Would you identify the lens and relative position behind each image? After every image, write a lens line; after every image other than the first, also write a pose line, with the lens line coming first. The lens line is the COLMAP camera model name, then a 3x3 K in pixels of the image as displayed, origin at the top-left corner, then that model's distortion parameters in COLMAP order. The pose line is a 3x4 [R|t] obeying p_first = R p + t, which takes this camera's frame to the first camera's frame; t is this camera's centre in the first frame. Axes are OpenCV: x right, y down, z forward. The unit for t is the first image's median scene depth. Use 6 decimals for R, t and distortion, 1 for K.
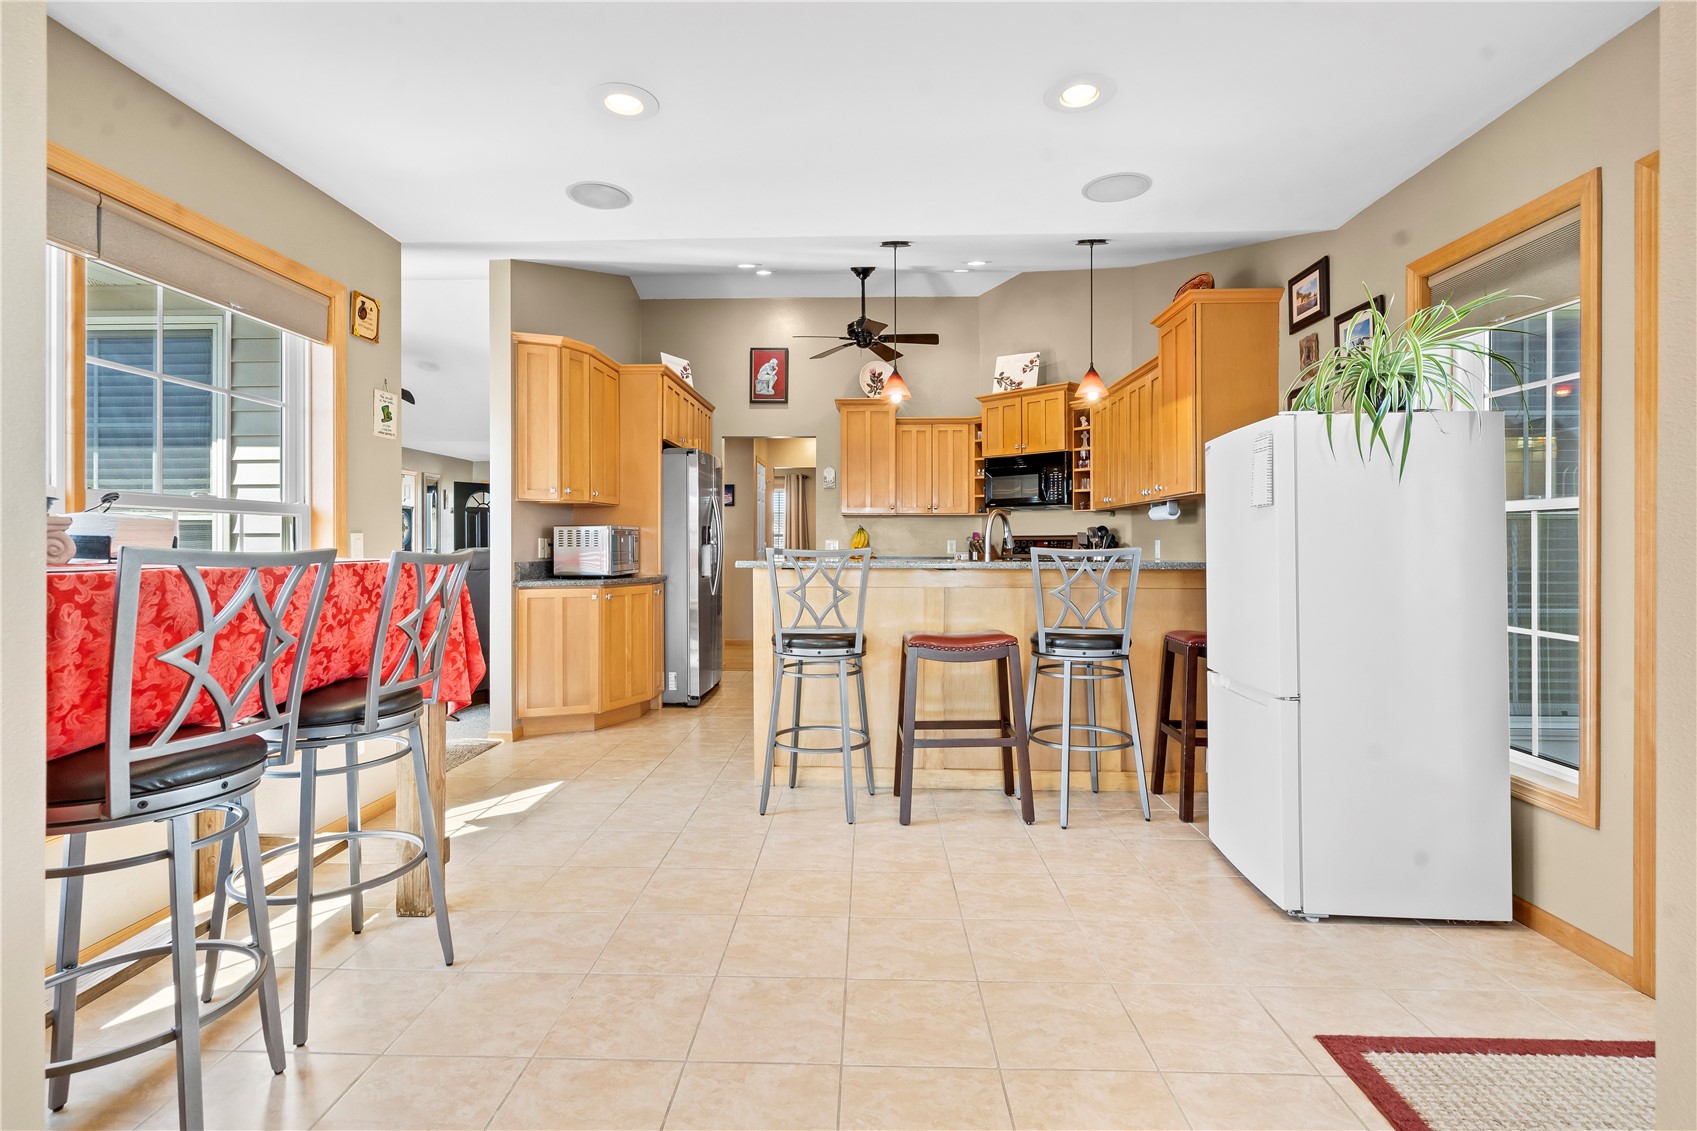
lens RADIAL K [[780.8, 0, 846.7], [0, 780.8, 551.9], [0, 0, 1]] dist [-0.001073, 0.001348]
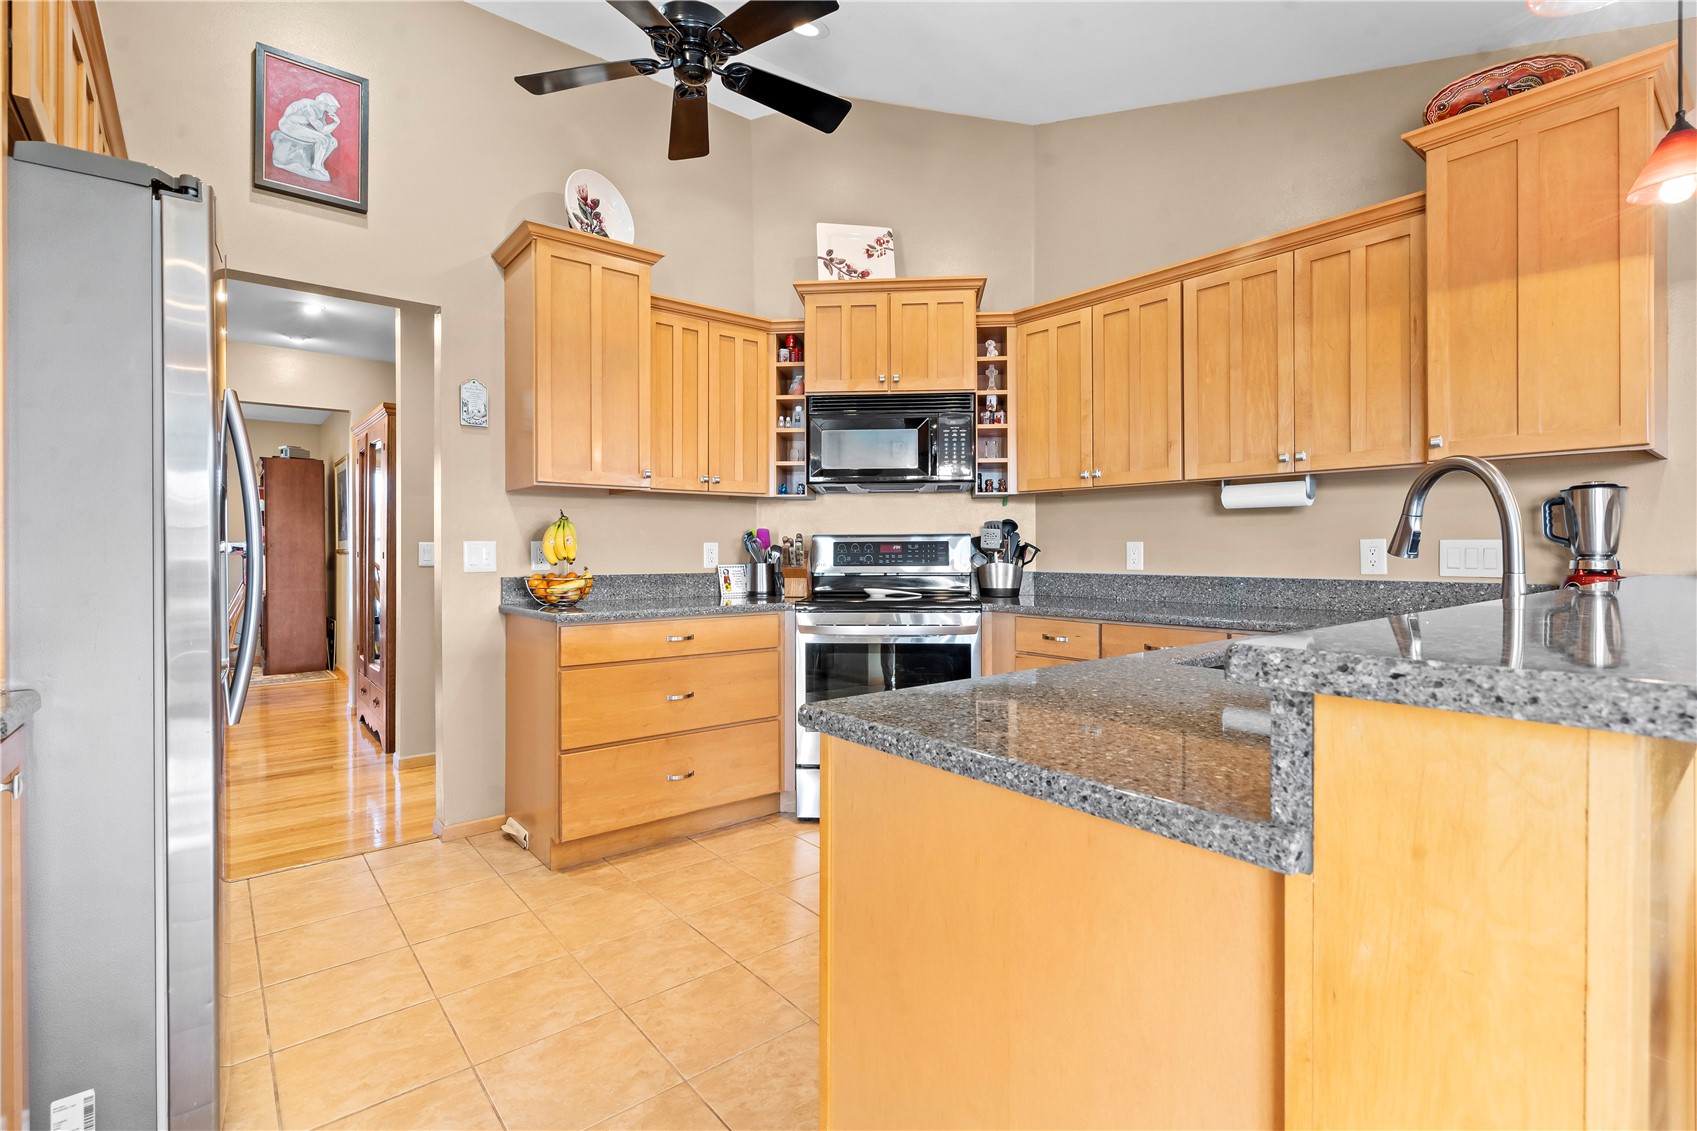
lens RADIAL K [[780.8, 0, 845.6], [0, 780.8, 552.7], [0, 0, 1]] dist [-0.001073, 0.001348]
pose [[0.760549, -0.004493, 0.649265, -0.166444], [0.009299, 0.999949, -0.003974, -0.005503], [-0.649214, 0.009060, 0.760552, 0.564309]]
